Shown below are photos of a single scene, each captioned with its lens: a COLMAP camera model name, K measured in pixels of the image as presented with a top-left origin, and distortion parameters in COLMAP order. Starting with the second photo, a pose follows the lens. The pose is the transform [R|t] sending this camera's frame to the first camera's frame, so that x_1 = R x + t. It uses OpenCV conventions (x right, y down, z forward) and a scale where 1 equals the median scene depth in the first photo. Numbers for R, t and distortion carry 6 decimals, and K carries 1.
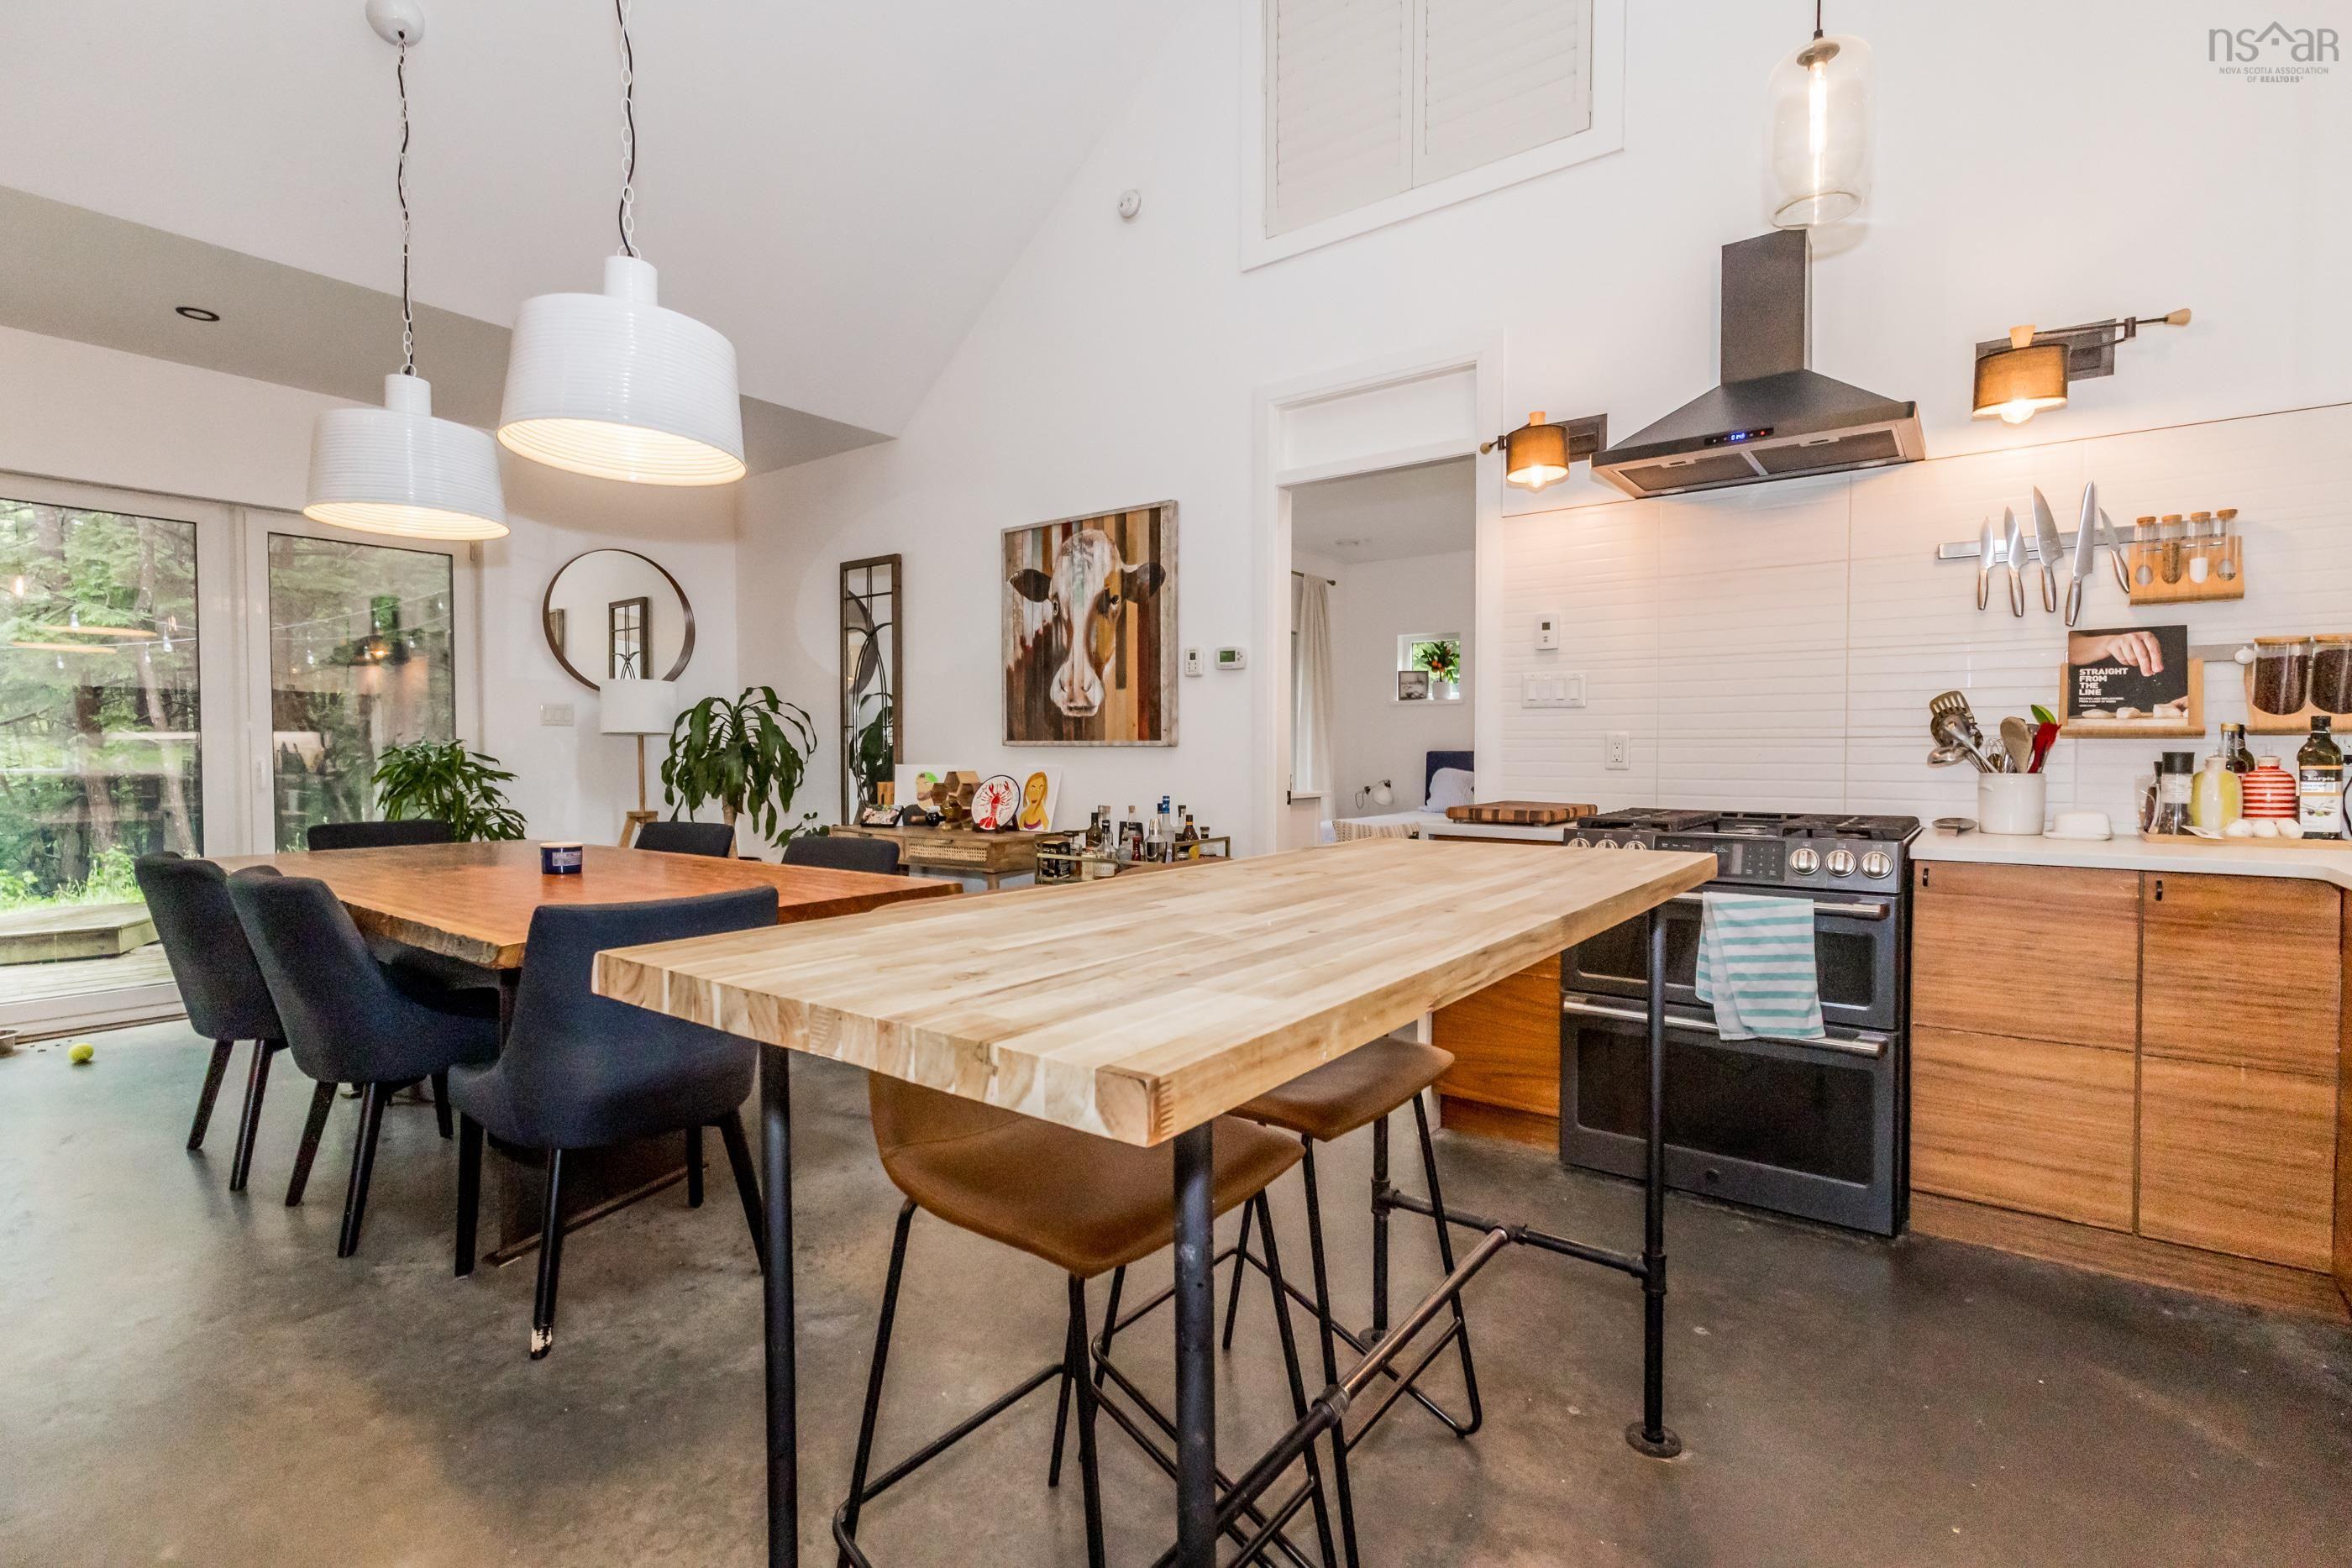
lens RADIAL K [[1099.2, 0, 1157.1], [0, 1099.2, 782.0], [0, 0, 1]] dist [-0.002367, -0.000105]
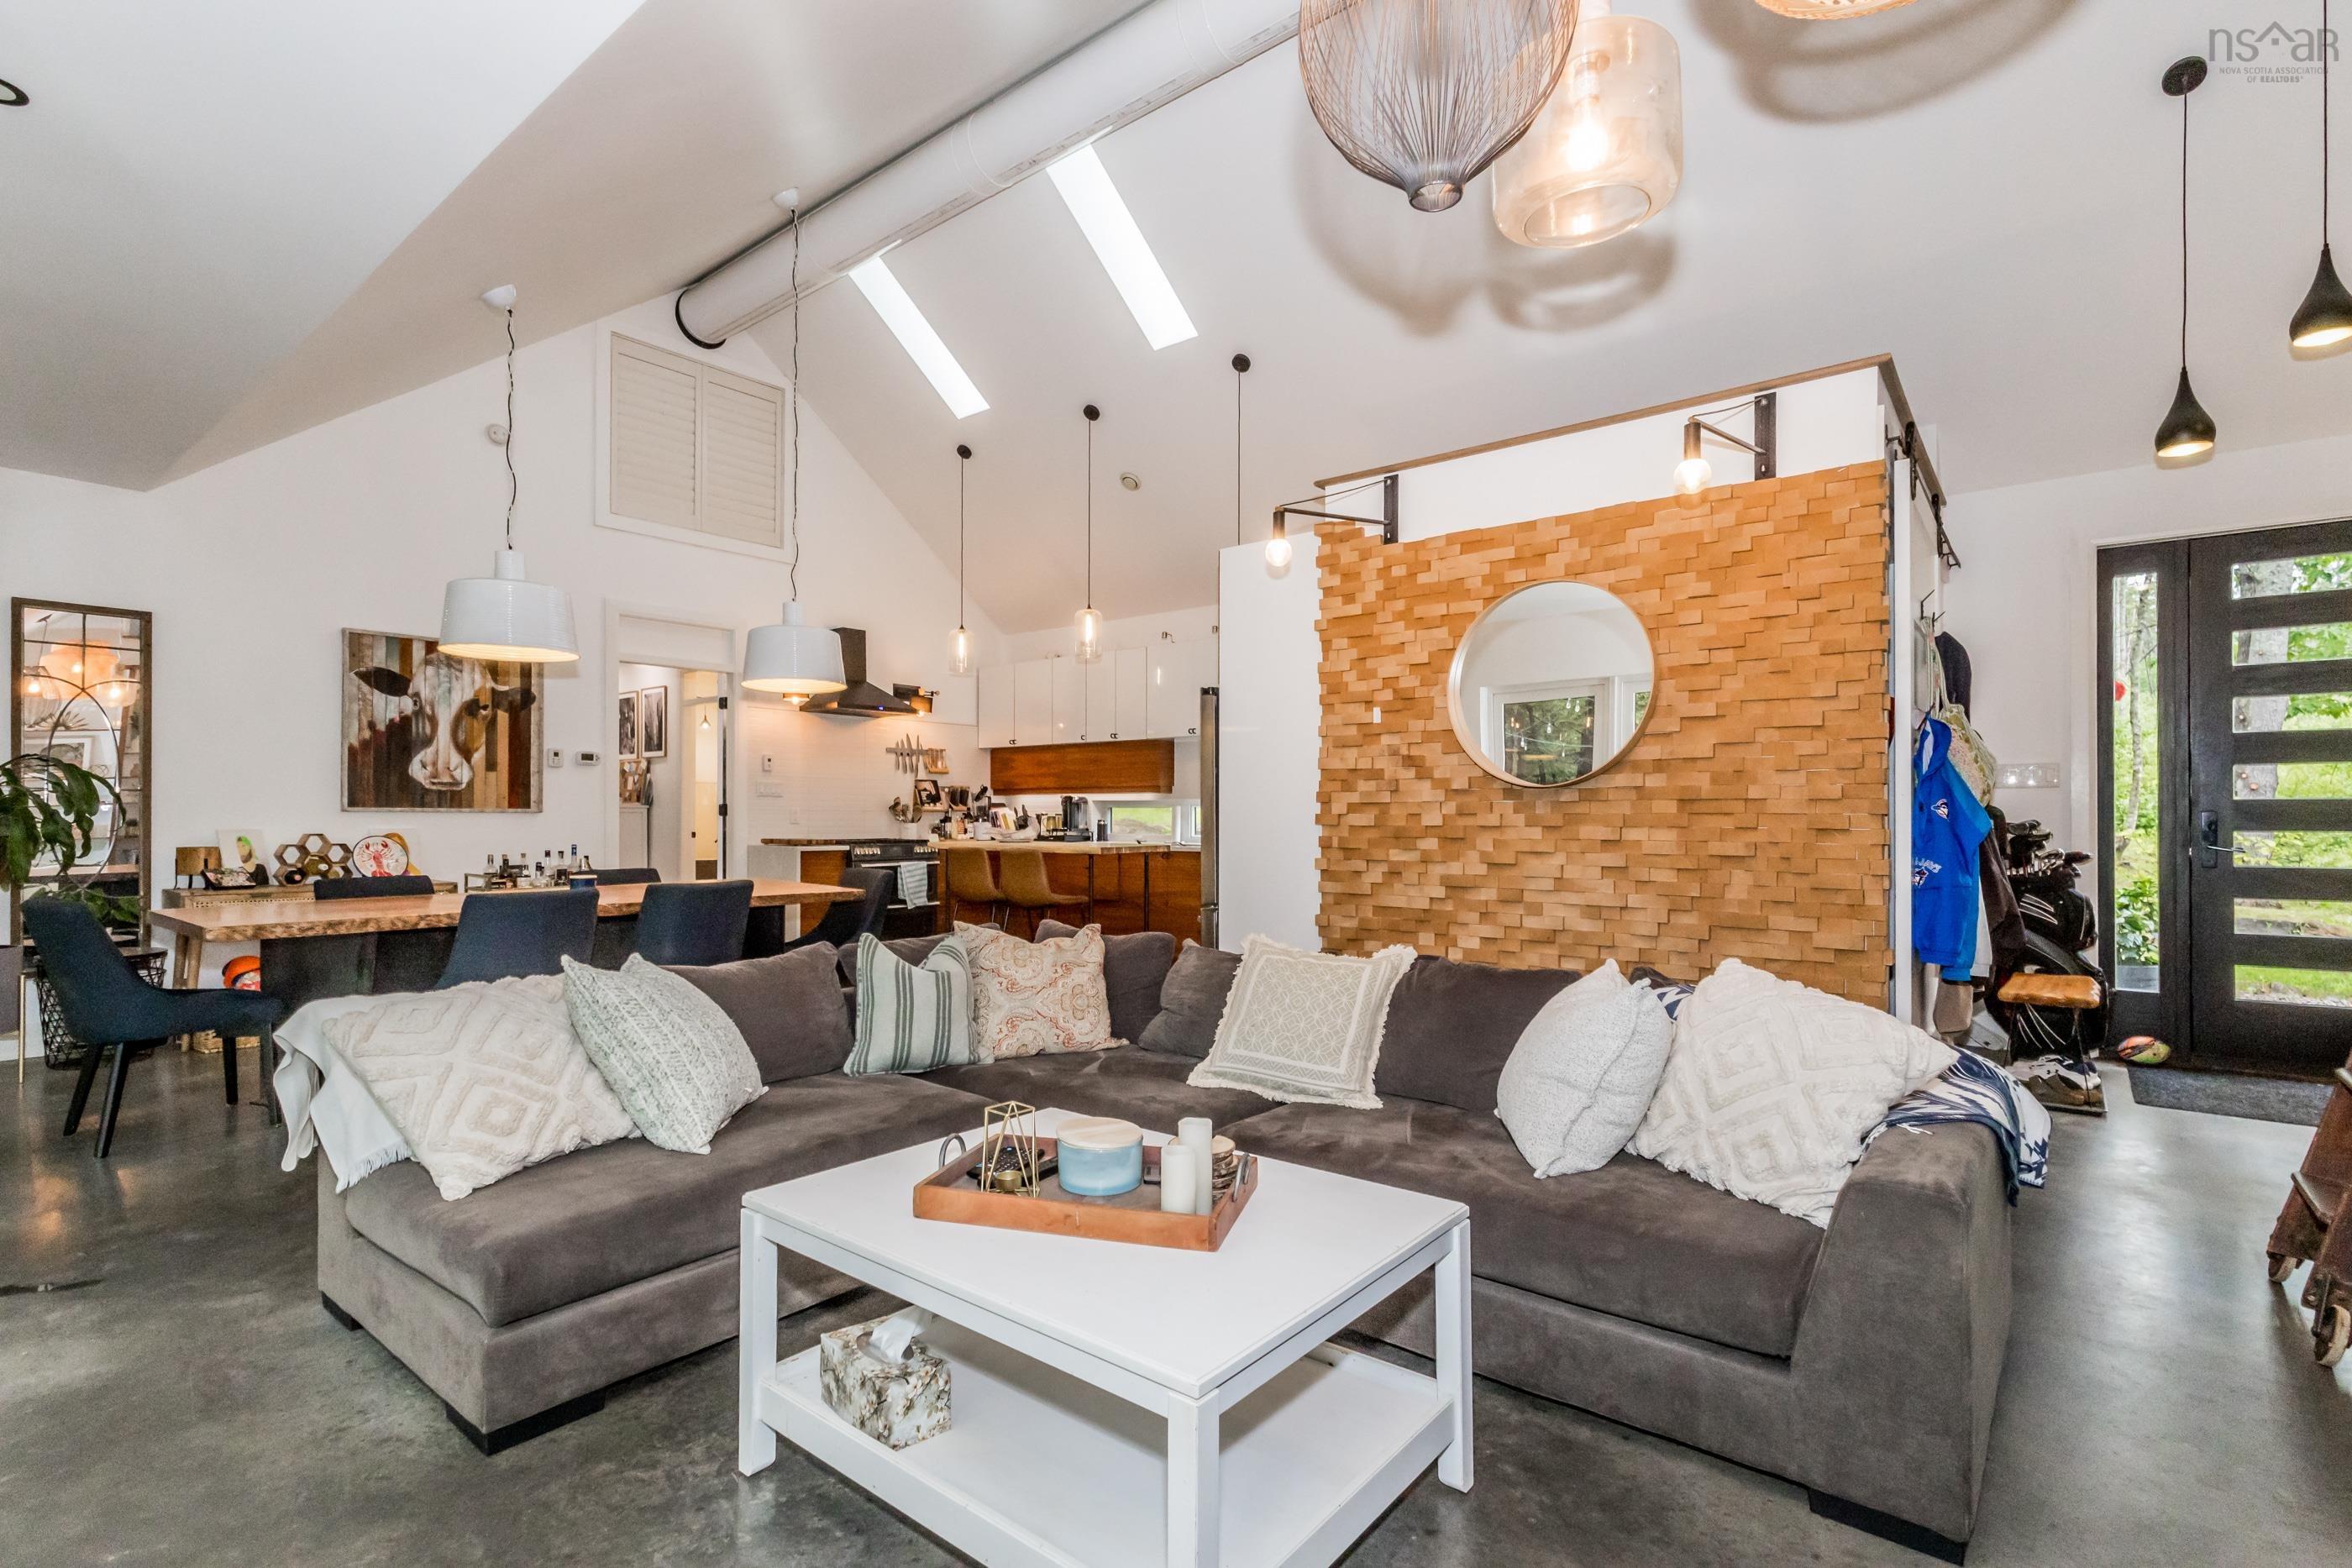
lens RADIAL K [[1099.2, 0, 1157.1], [0, 1099.2, 782.0], [0, 0, 1]] dist [-0.002367, -0.000105]
pose [[0.041815, 0.030535, 0.998659, -1.378962], [0.025419, 0.999177, -0.031615, -0.005107], [-0.998802, 0.026707, 0.041004, 0.089557]]
